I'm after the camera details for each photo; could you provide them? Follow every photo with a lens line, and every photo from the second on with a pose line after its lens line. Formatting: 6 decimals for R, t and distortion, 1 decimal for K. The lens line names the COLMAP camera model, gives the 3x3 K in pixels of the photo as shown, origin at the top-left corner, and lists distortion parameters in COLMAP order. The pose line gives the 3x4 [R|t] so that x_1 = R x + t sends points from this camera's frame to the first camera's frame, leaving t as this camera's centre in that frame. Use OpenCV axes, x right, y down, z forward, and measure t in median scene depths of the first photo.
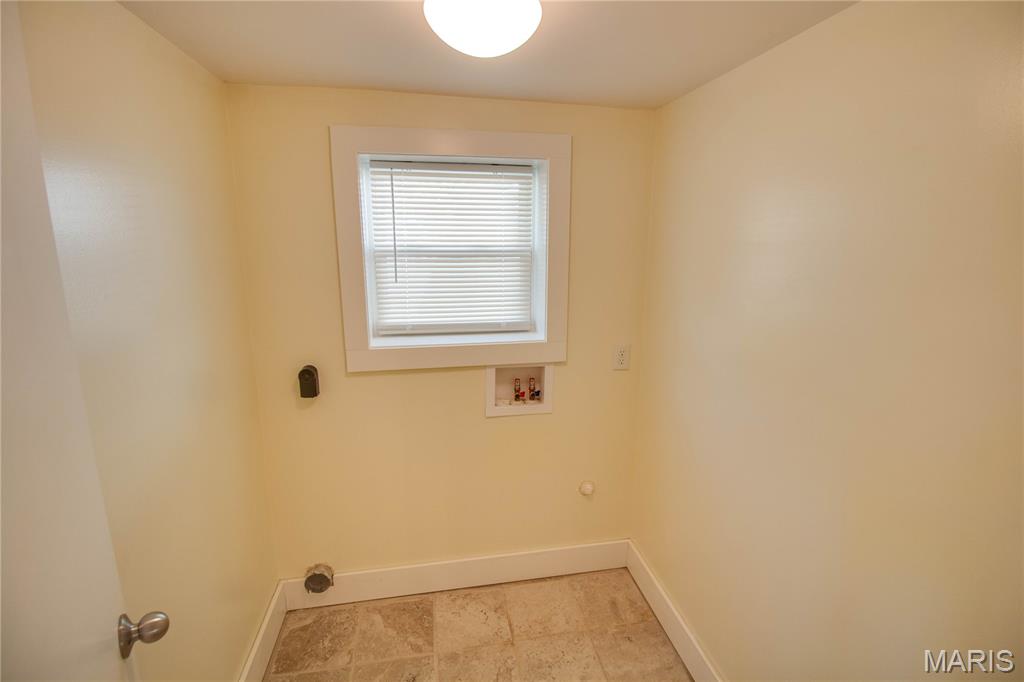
lens RADIAL K [[478.1, 0, 526.4], [0, 478.1, 328.0], [0, 0, 1]] dist [-0.000184, -0.012671]
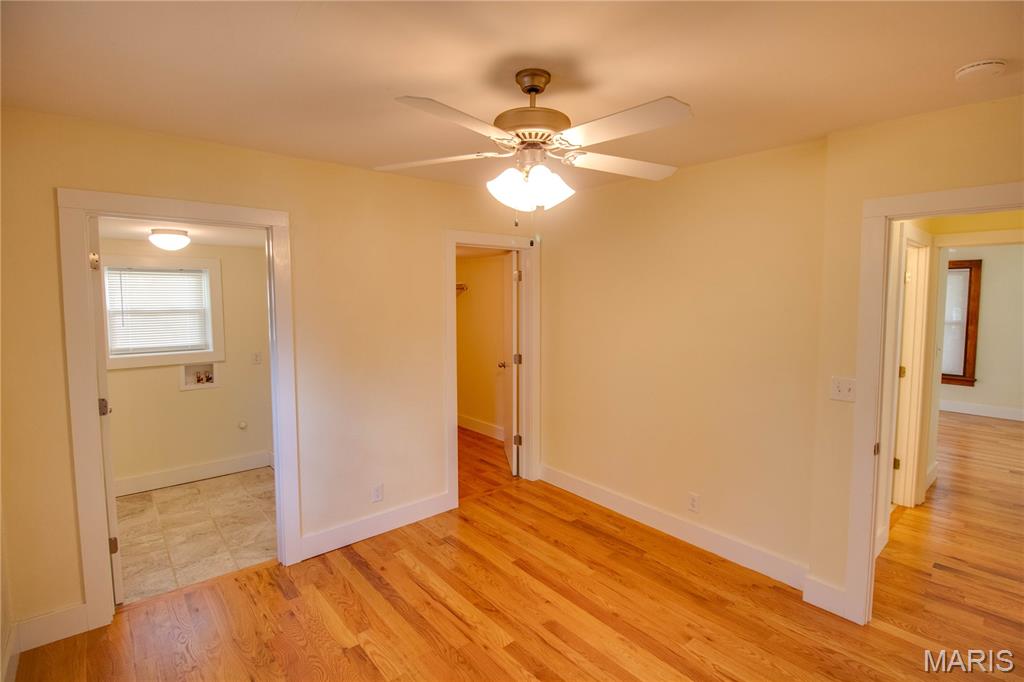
lens RADIAL K [[478.1, 0, 526.4], [0, 478.1, 328.0], [0, 0, 1]] dist [-0.000184, -0.012671]
pose [[0.858866, -0.039018, 0.510713, 0.154874], [0.095805, 0.991734, -0.085347, 0.232362], [-0.503161, 0.122230, 0.855505, -1.490267]]
